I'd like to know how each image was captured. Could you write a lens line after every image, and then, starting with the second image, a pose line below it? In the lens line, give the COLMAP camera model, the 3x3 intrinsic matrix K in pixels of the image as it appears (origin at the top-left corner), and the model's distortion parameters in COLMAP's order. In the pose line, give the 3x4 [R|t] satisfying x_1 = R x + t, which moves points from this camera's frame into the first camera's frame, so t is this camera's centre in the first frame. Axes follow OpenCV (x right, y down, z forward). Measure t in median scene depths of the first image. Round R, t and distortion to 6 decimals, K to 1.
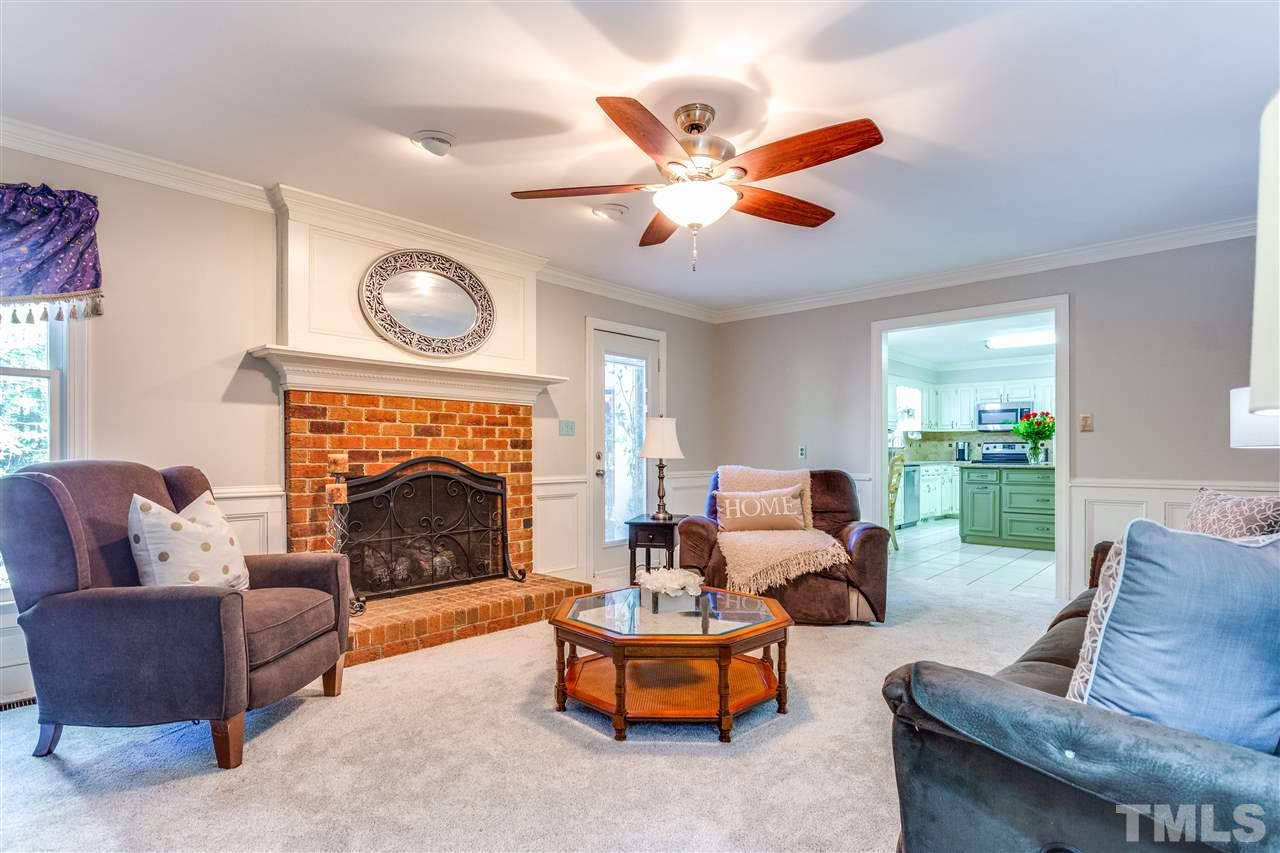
lens RADIAL K [[643.6, 0, 639.7], [0, 643.6, 454.6], [0, 0, 1]] dist [-0.000689, -0.000059]
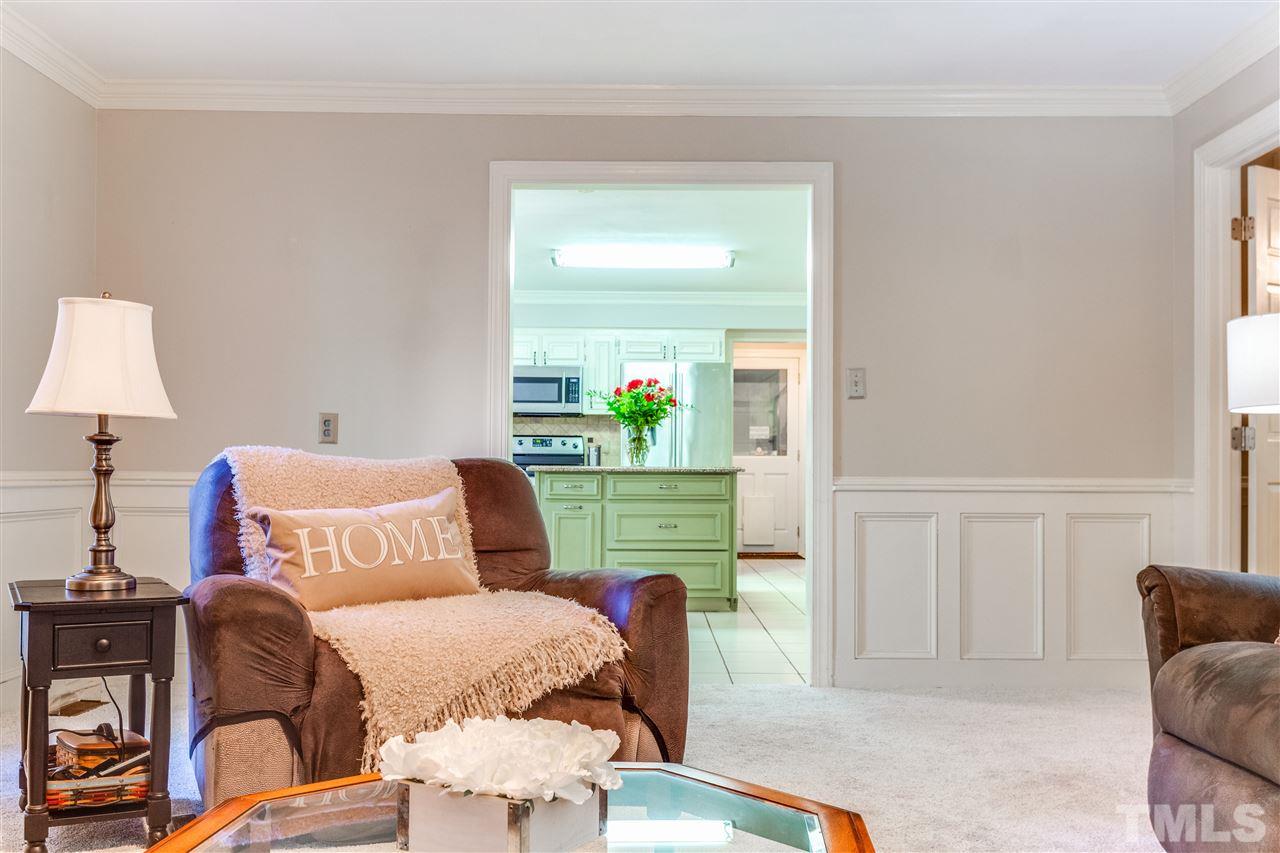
lens RADIAL K [[1178.7, 0, 639.3], [0, 1178.7, 461.5], [0, 0, 1]] dist [-0.007300, -0.002683]
pose [[0.737313, 0.011292, 0.675457, -0.195446], [-0.005585, 0.999928, -0.010620, 0.036971], [-0.675529, 0.004058, 0.737323, 0.350913]]
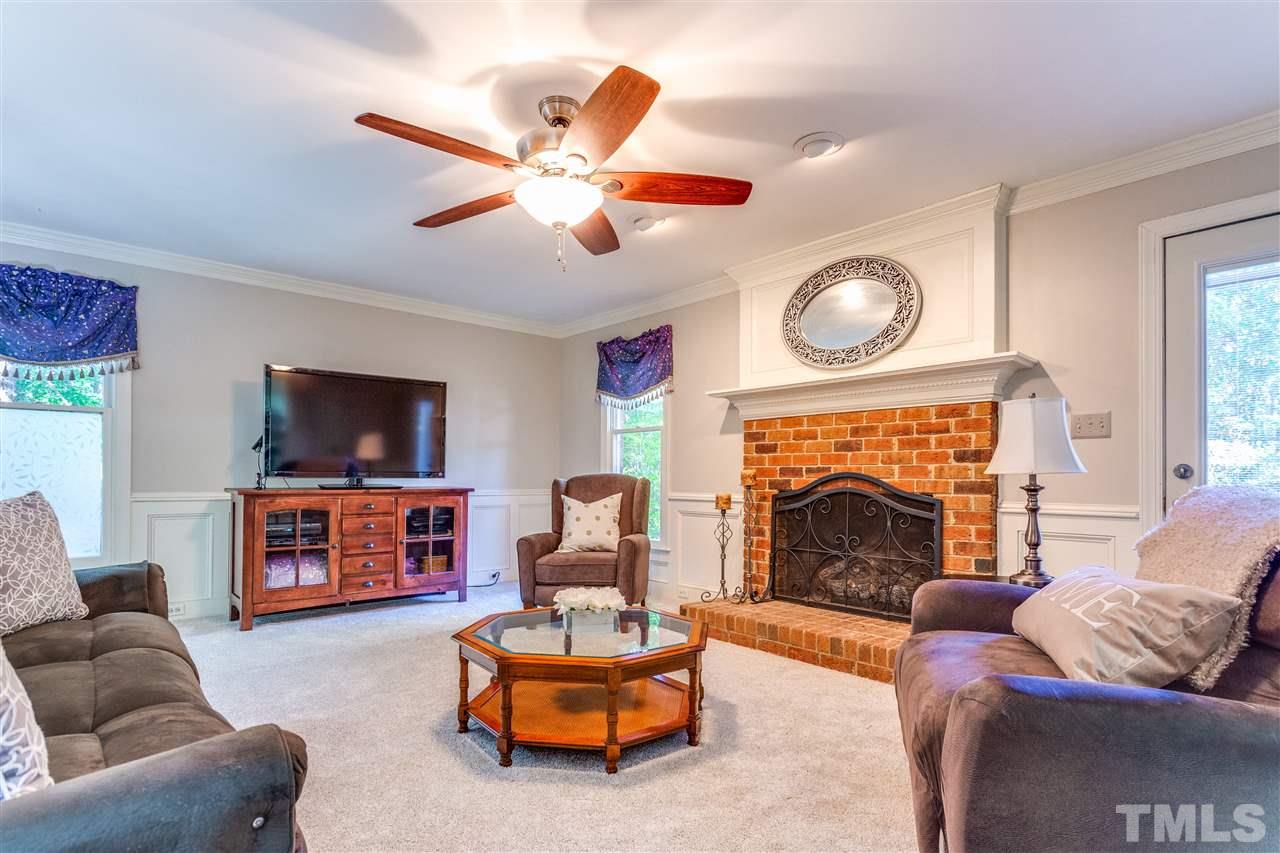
lens RADIAL K [[644.5, 0, 639.8], [0, 644.5, 472.1], [0, 0, 1]] dist [-0.000575, -0.000100]
pose [[-0.094832, -0.006159, -0.995474, 0.643634], [-0.004651, 0.999973, -0.005744, 0.009170], [0.995482, 0.004085, -0.094858, 0.765165]]
